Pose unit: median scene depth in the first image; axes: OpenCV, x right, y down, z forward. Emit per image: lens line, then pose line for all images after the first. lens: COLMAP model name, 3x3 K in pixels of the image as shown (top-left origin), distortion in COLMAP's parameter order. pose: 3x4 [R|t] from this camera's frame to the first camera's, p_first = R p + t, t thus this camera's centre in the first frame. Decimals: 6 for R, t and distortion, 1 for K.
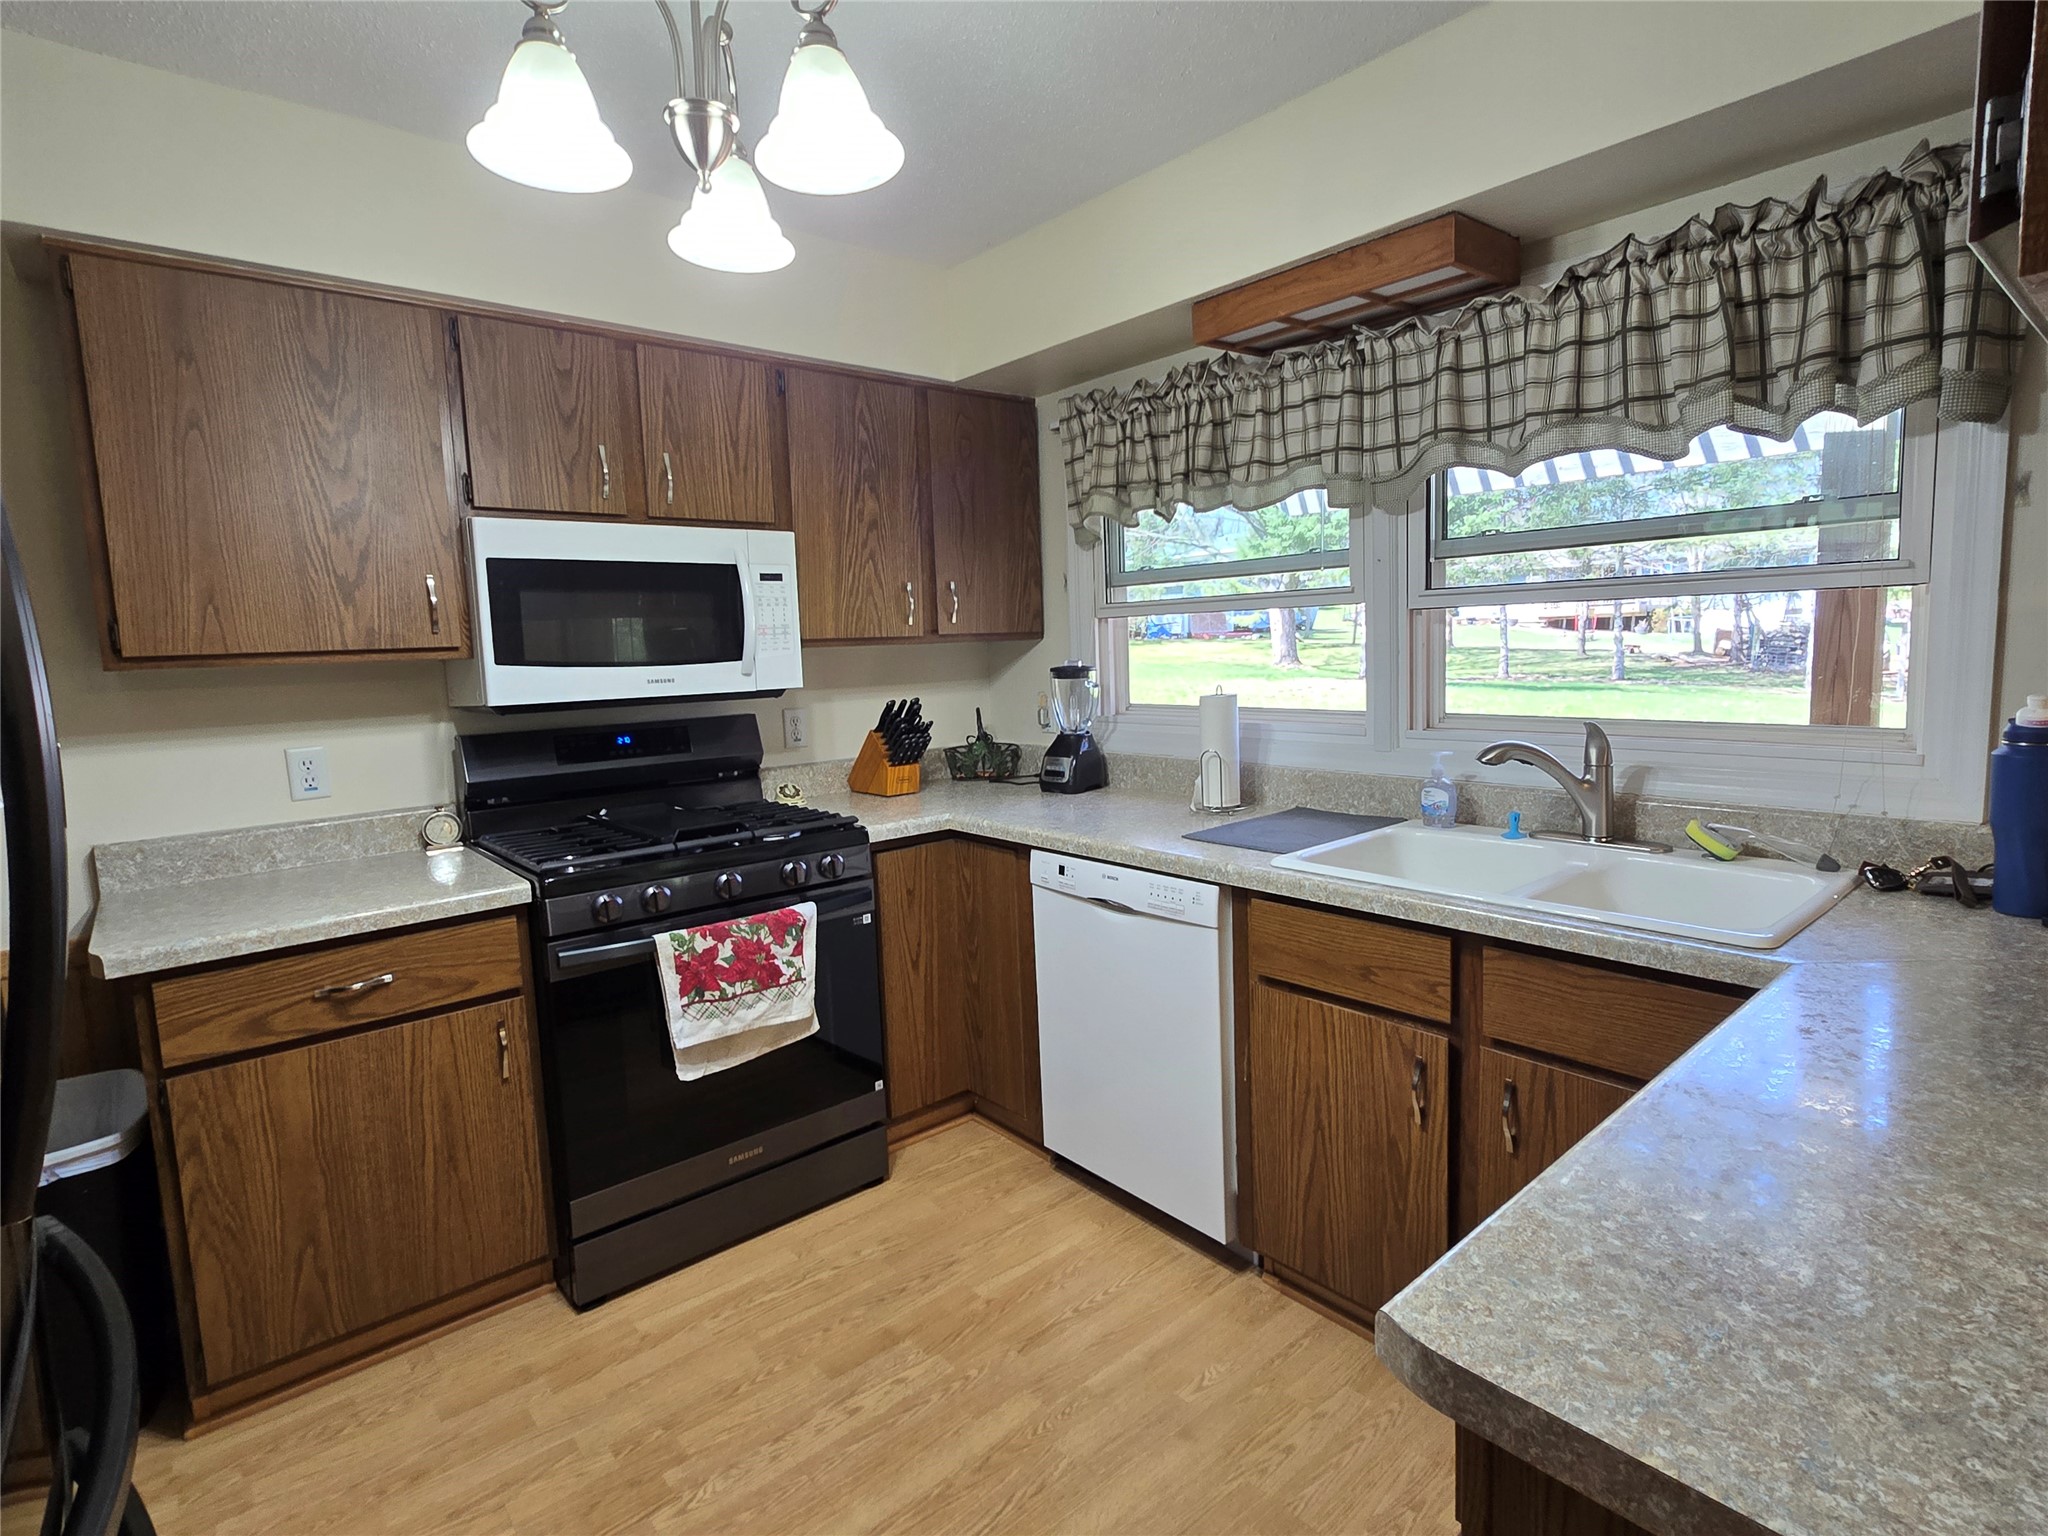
lens RADIAL K [[1030.0, 0, 1029.1], [0, 1030.0, 749.3], [0, 0, 1]] dist [-0.003729, -0.002357]
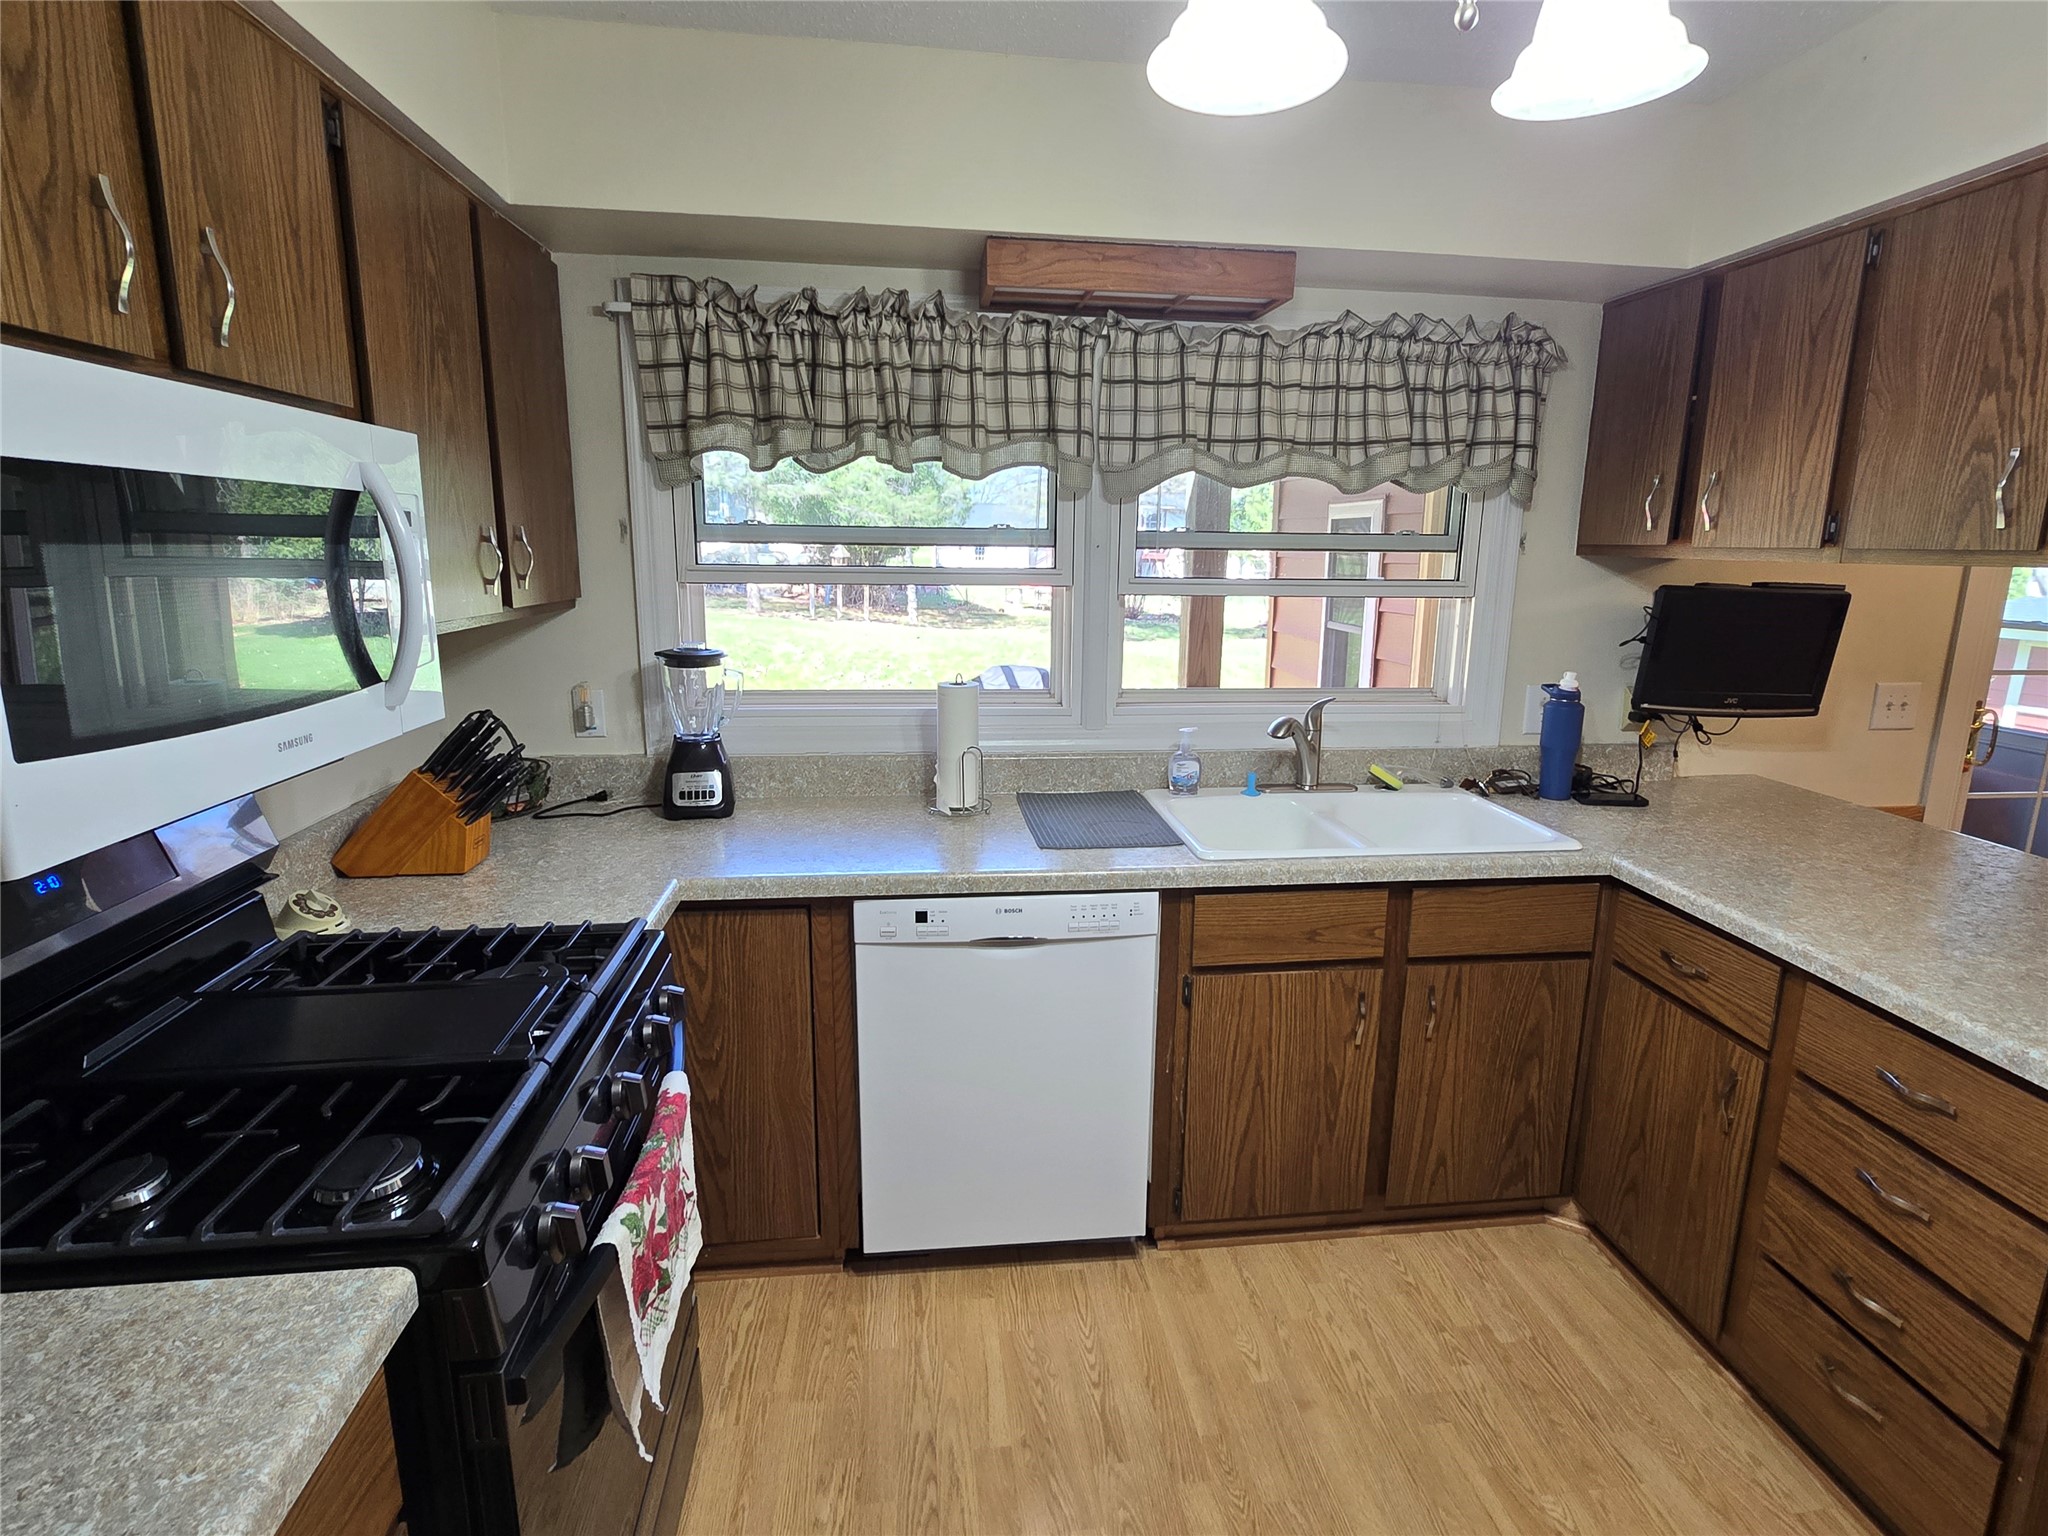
lens RADIAL K [[1030.0, 0, 1060.5], [0, 1030.0, 753.7], [0, 0, 1]] dist [-0.003729, -0.002357]
pose [[0.542586, -0.124855, 0.830669, -0.619111], [0.054657, 0.992044, 0.113409, -0.105763], [-0.838220, -0.016132, 0.545094, 0.509808]]
